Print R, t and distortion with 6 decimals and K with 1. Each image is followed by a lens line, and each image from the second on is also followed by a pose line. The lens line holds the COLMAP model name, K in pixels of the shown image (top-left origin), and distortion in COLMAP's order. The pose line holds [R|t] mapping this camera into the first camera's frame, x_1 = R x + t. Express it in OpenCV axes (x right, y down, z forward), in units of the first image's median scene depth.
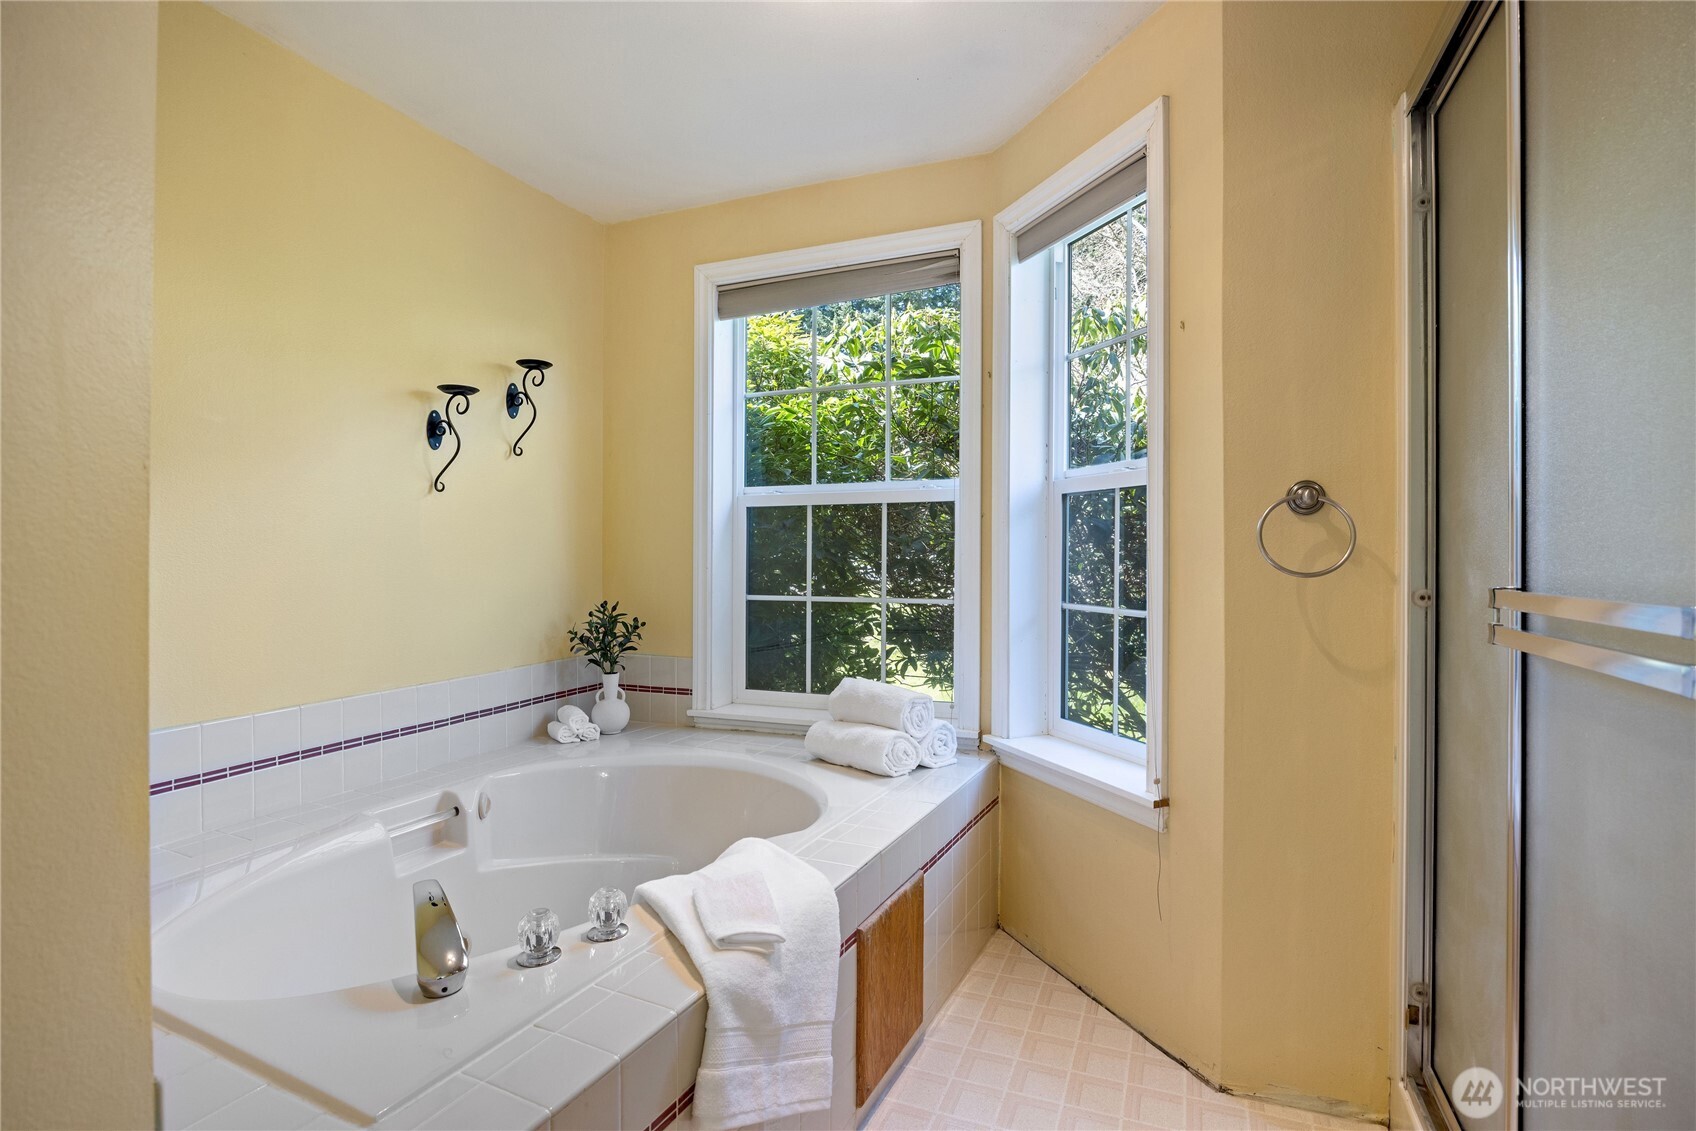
lens RADIAL K [[842.4, 0, 845.3], [0, 842.4, 560.4], [0, 0, 1]] dist [-0.012997, -0.000304]
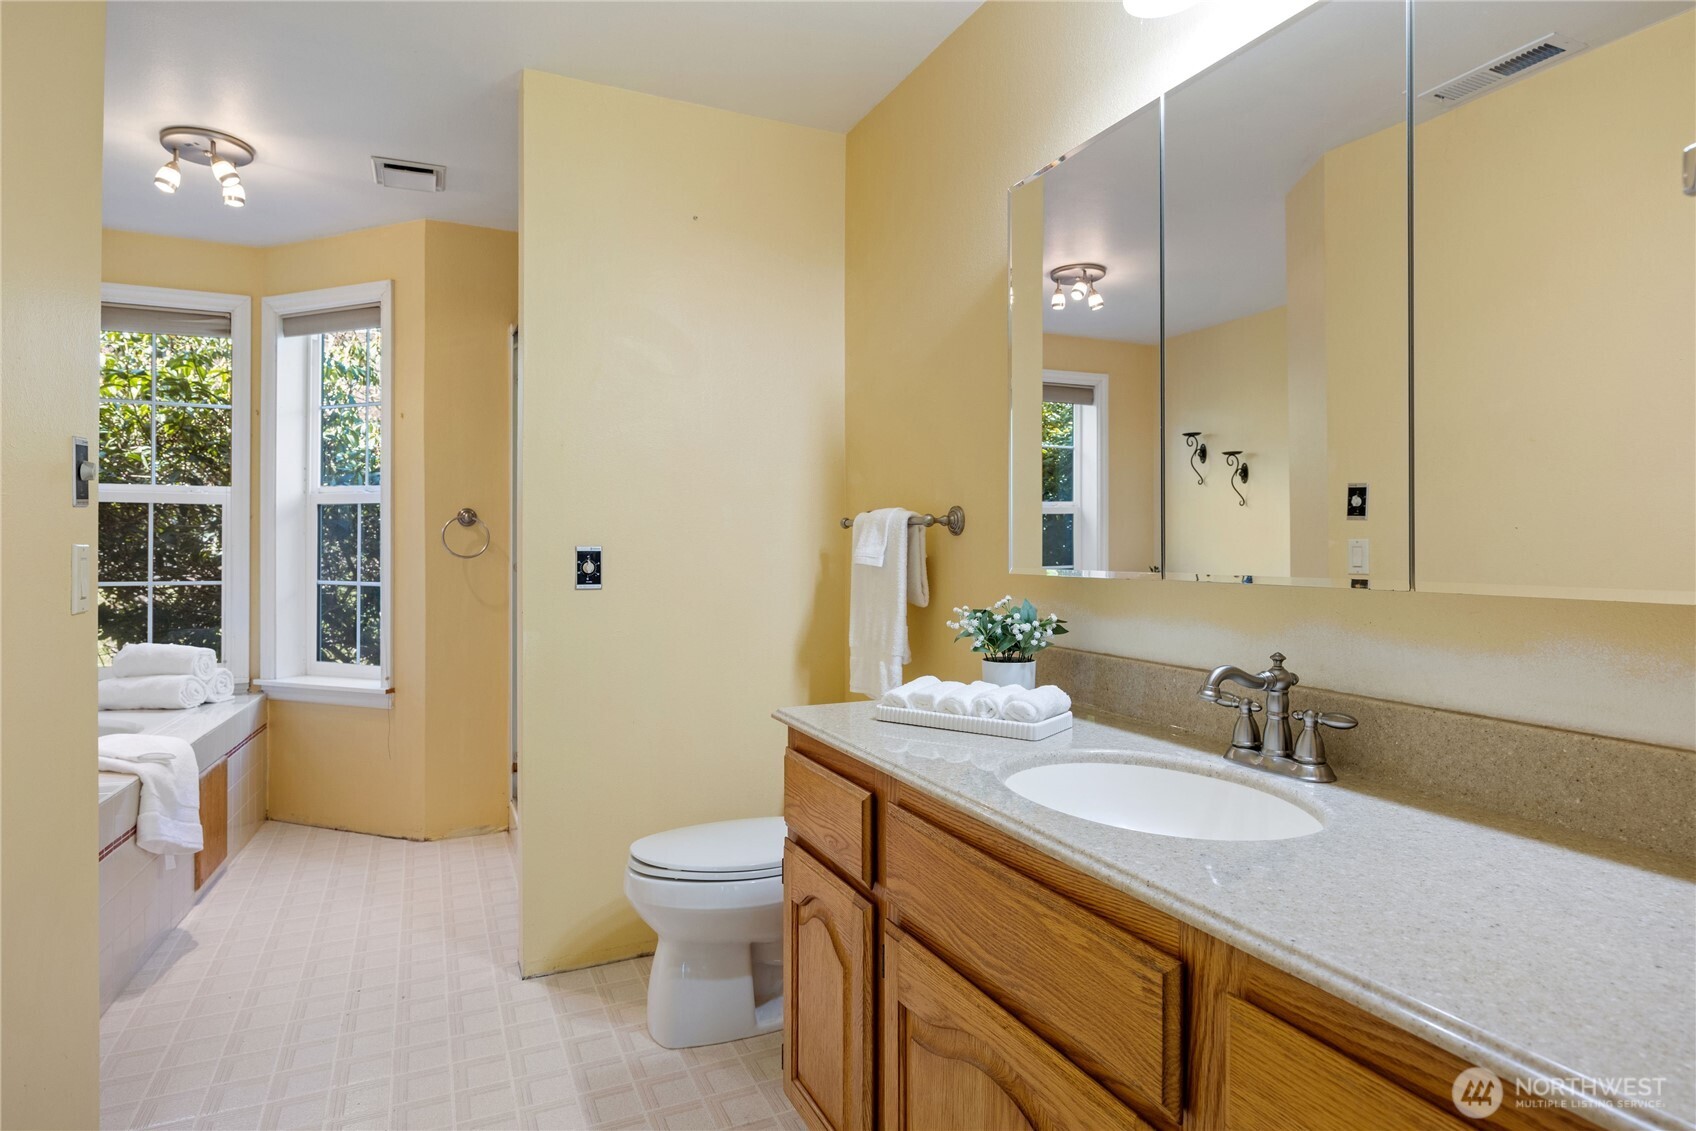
lens RADIAL K [[979.7, 0, 844.1], [0, 979.7, 559.0], [0, 0, 1]] dist [-0.004334, 0.000590]
pose [[0.699806, -0.001333, 0.714332, -0.336406], [0.000571, 0.999999, 0.001306, 0.013941], [-0.714333, -0.000506, 0.699806, -0.887392]]
